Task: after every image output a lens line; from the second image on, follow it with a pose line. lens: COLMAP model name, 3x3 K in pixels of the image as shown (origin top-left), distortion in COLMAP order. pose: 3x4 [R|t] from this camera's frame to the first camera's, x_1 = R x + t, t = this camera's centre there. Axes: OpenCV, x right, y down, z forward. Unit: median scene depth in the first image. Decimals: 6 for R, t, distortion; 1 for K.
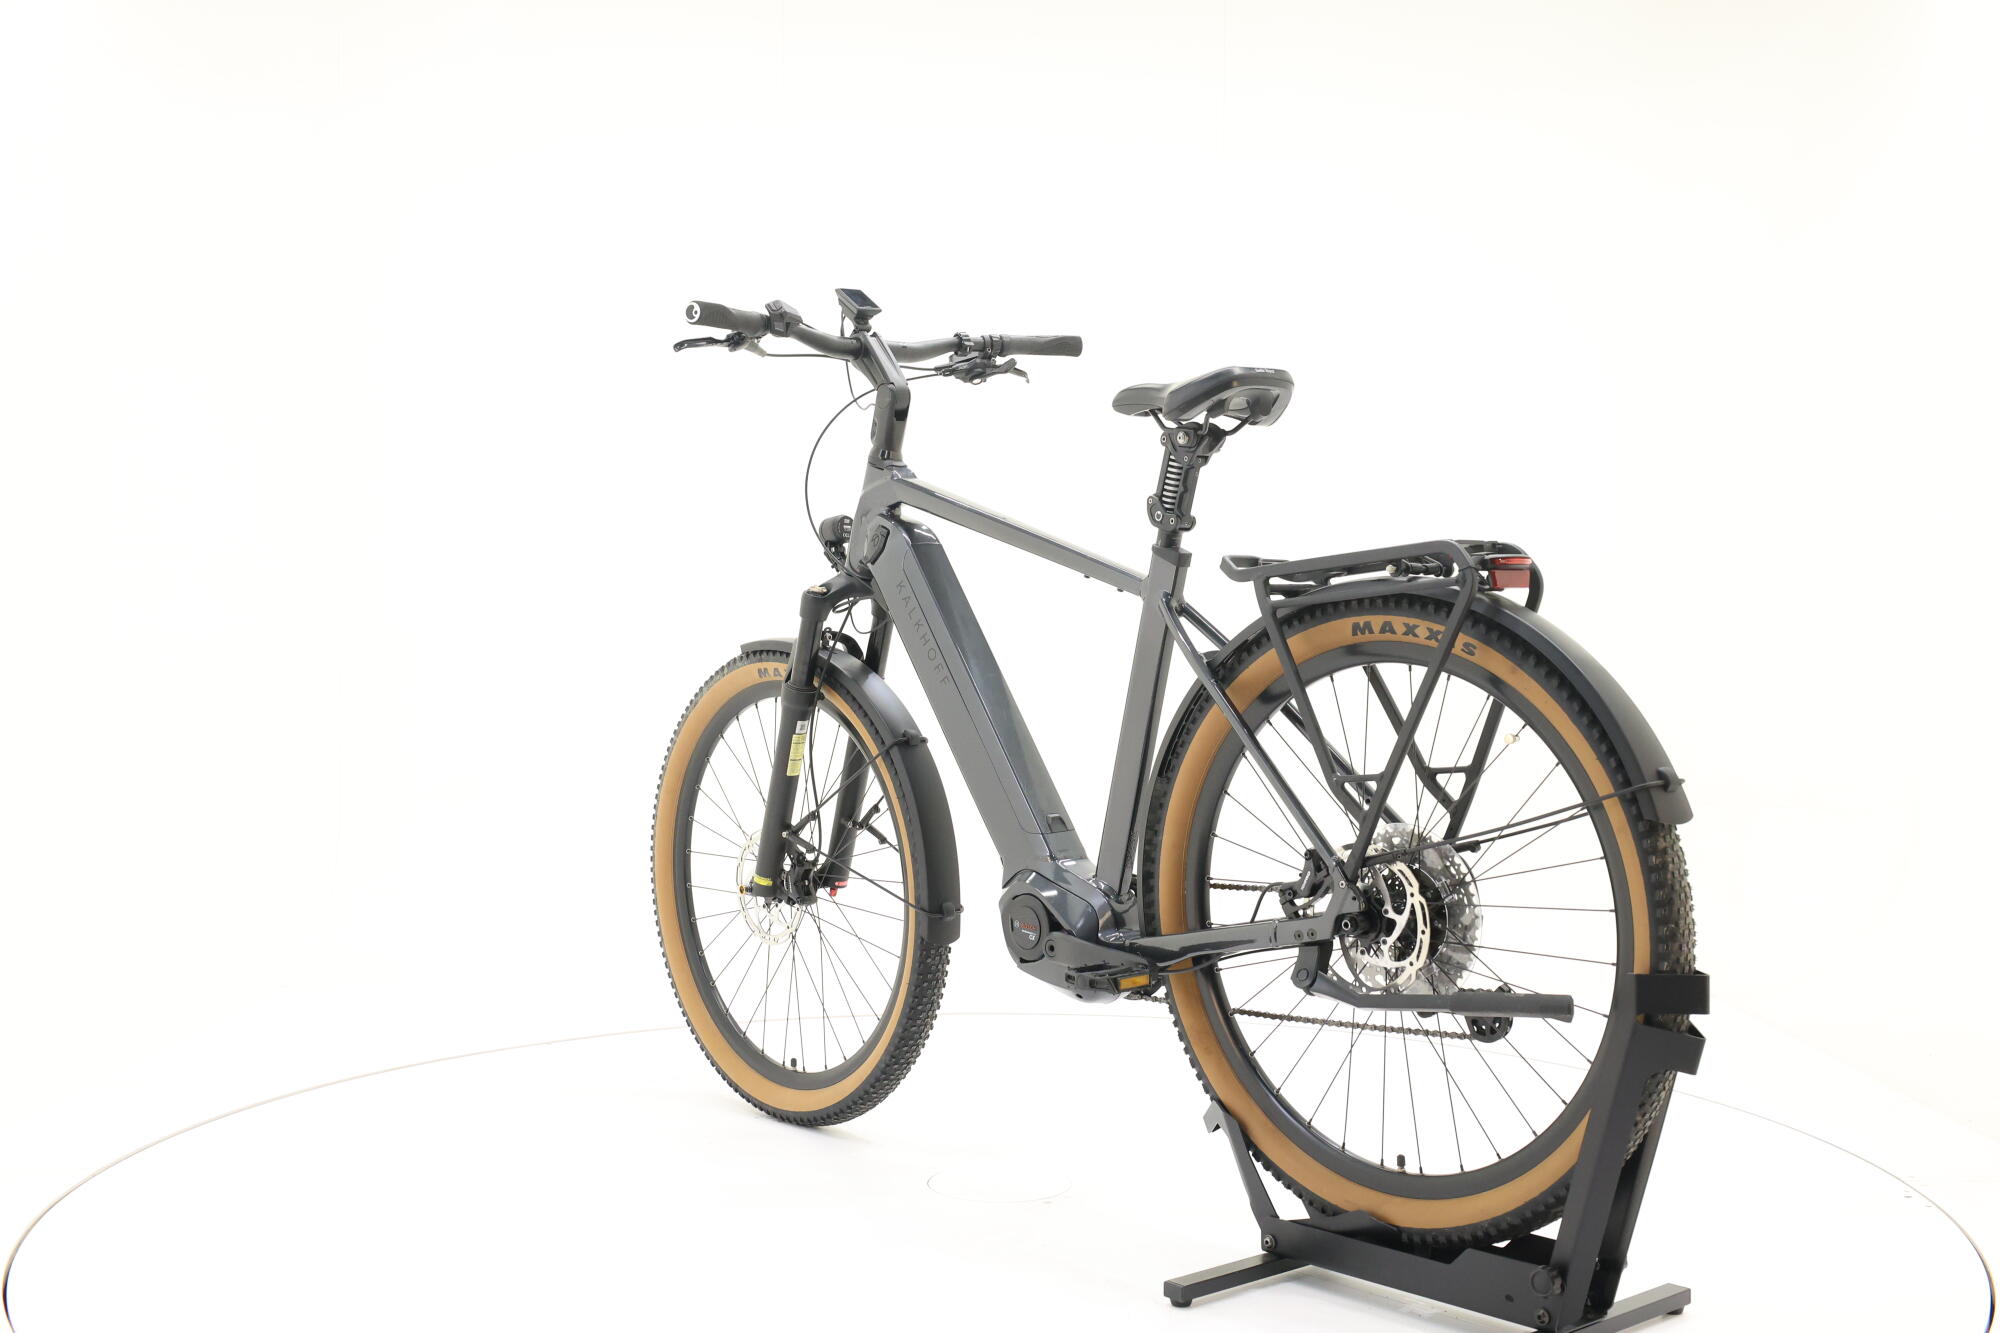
lens RADIAL K [[2143.1, 0, 1000.0], [0, 2143.1, 666.5], [0, 0, 1]] dist [0.015164, 0.006280]
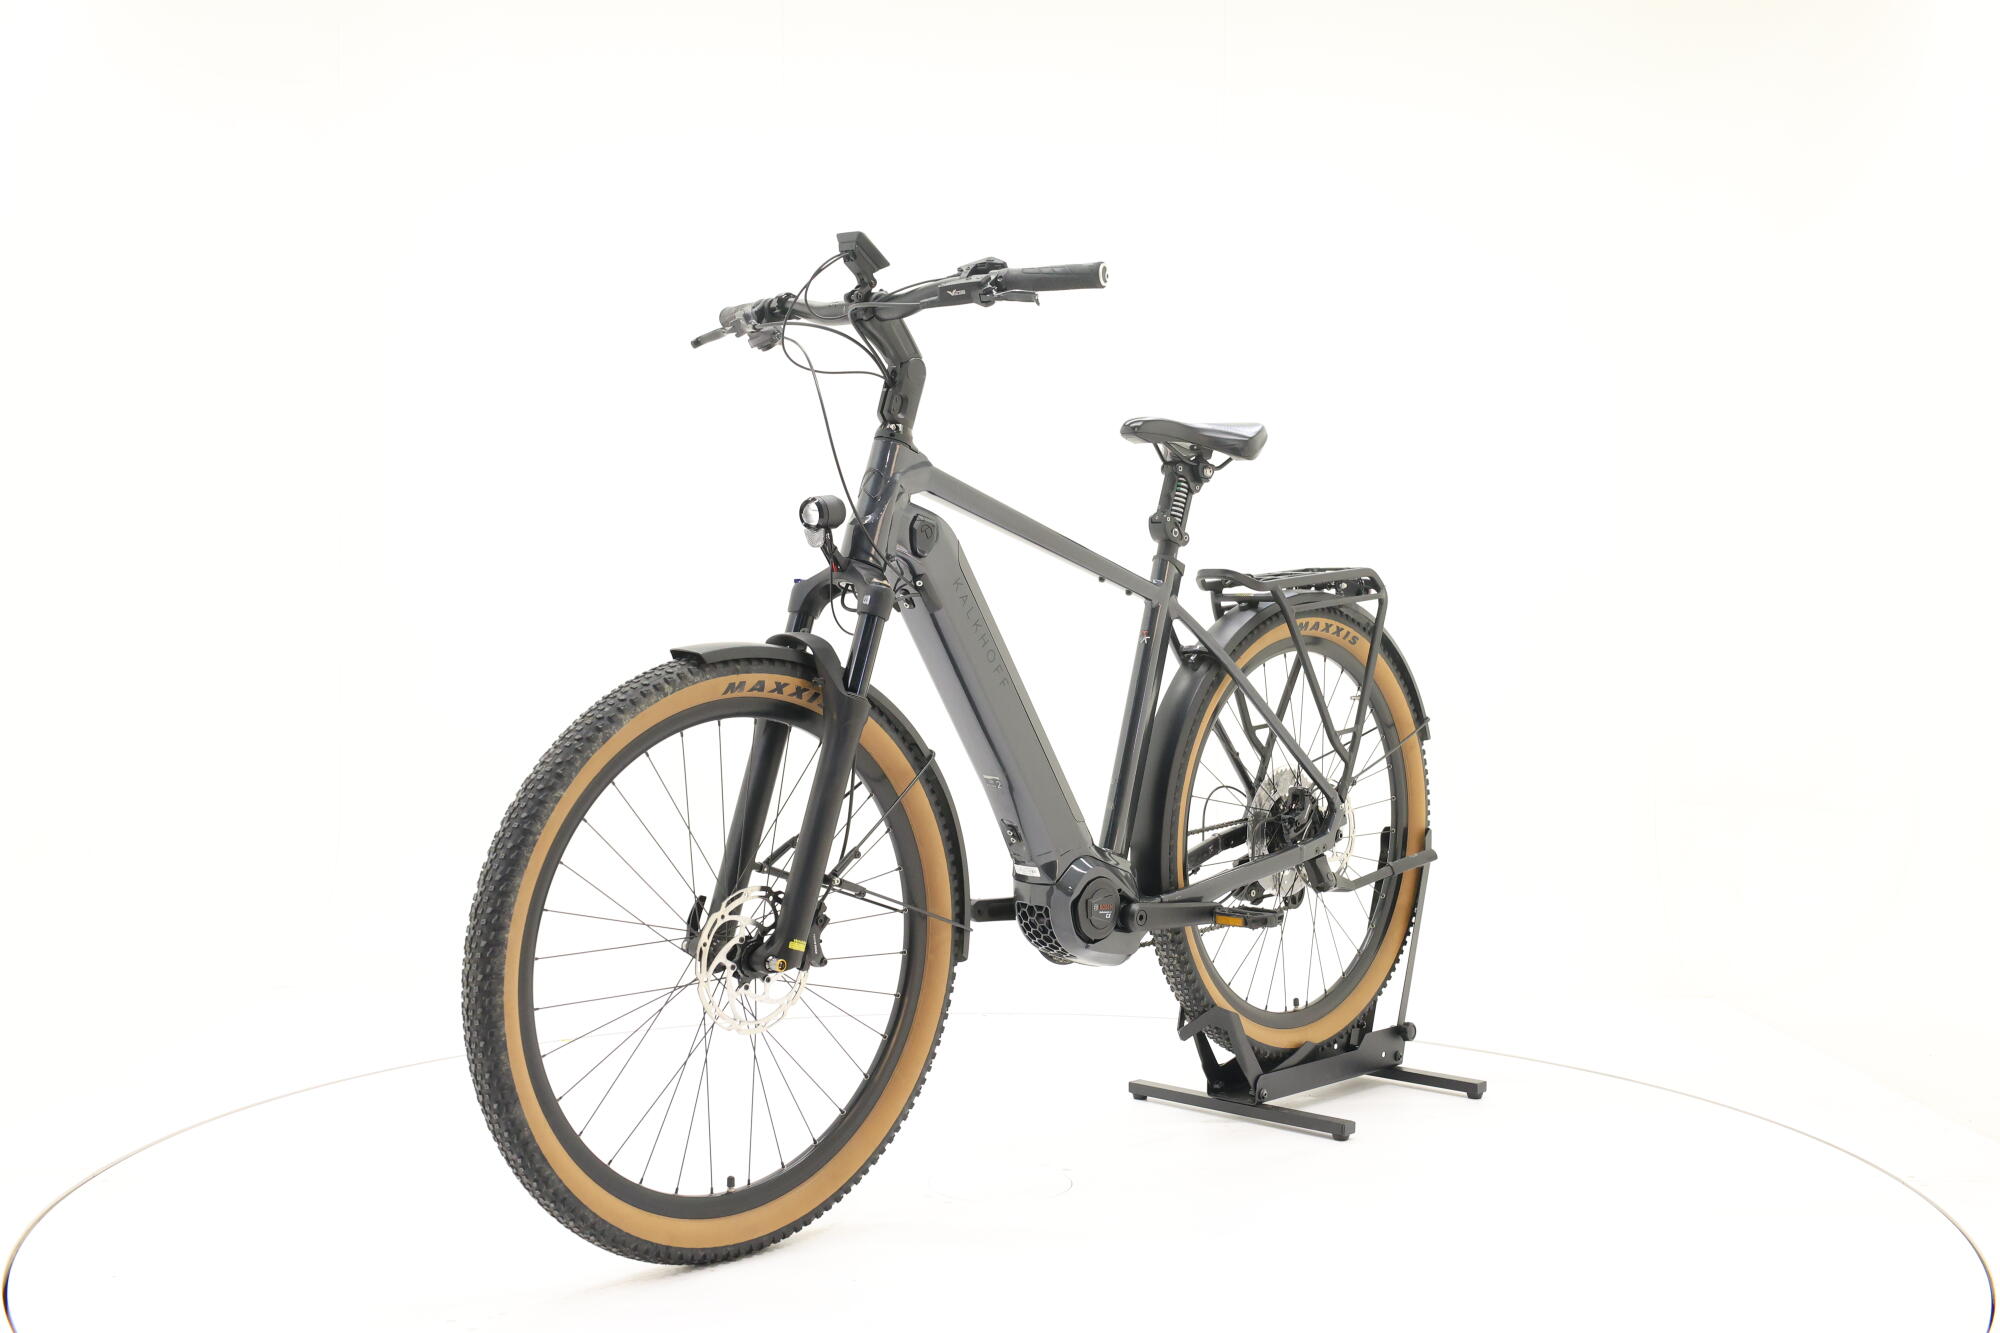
lens RADIAL K [[2143.1, 0, 1000.0], [0, 2143.1, 666.5], [0, 0, 1]] dist [0.015164, 0.006280]
pose [[-0.095527, -0.018845, 0.995248, -1.118684], [0.020026, 0.999582, 0.020849, -0.022866], [-0.995225, 0.021923, -0.095110, 1.235615]]
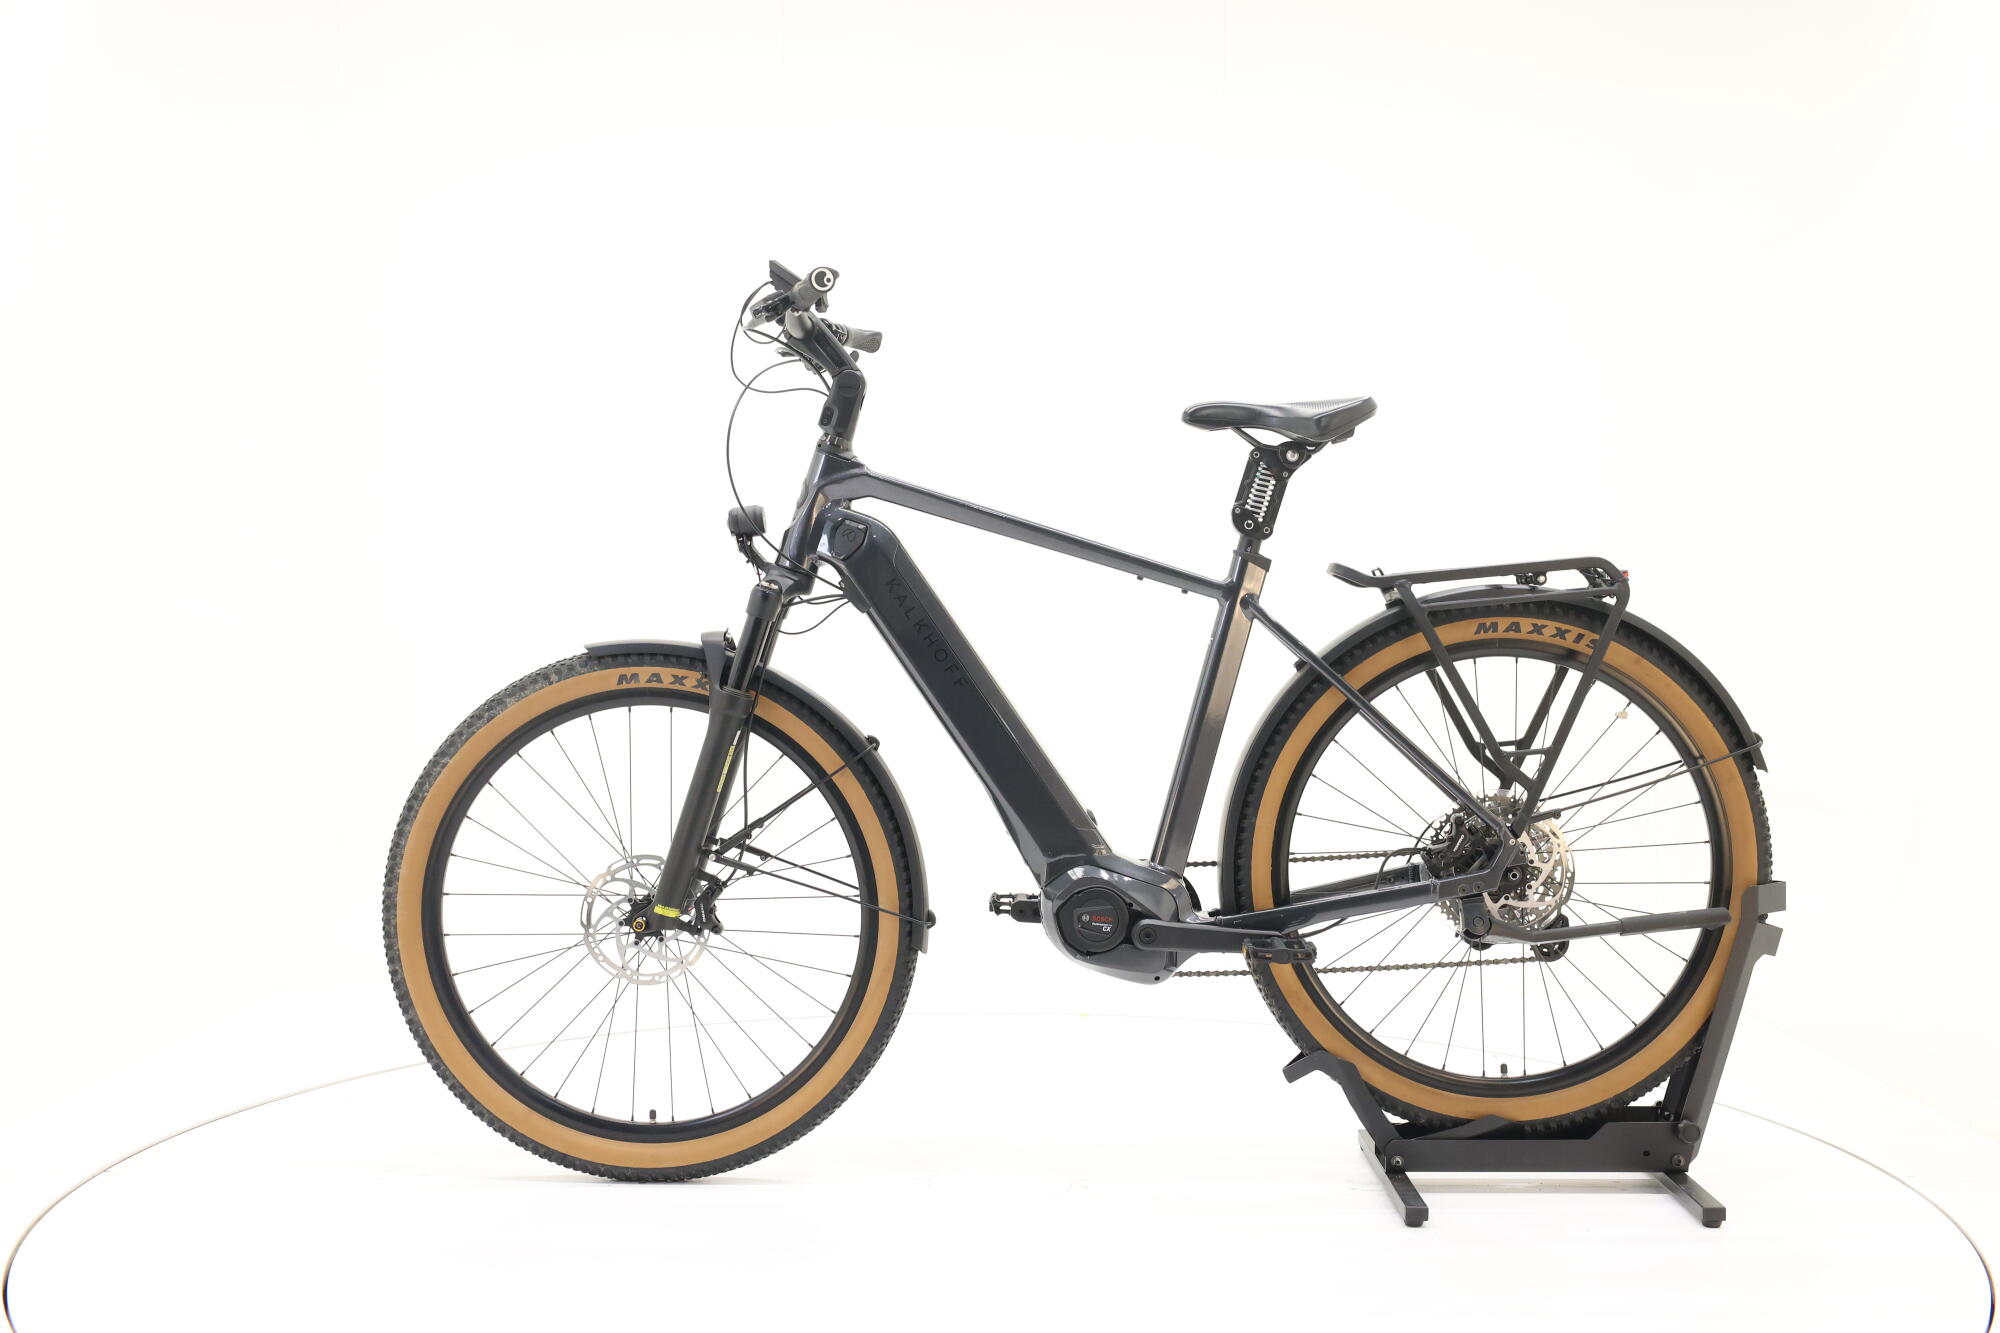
lens RADIAL K [[2143.1, 0, 1000.0], [0, 2143.1, 666.5], [0, 0, 1]] dist [0.015164, 0.006280]
pose [[0.661925, -0.007419, 0.749533, -0.844299], [0.011731, 0.999931, -0.000463, 0.001081], [-0.749478, 0.009100, 0.661967, 0.383736]]
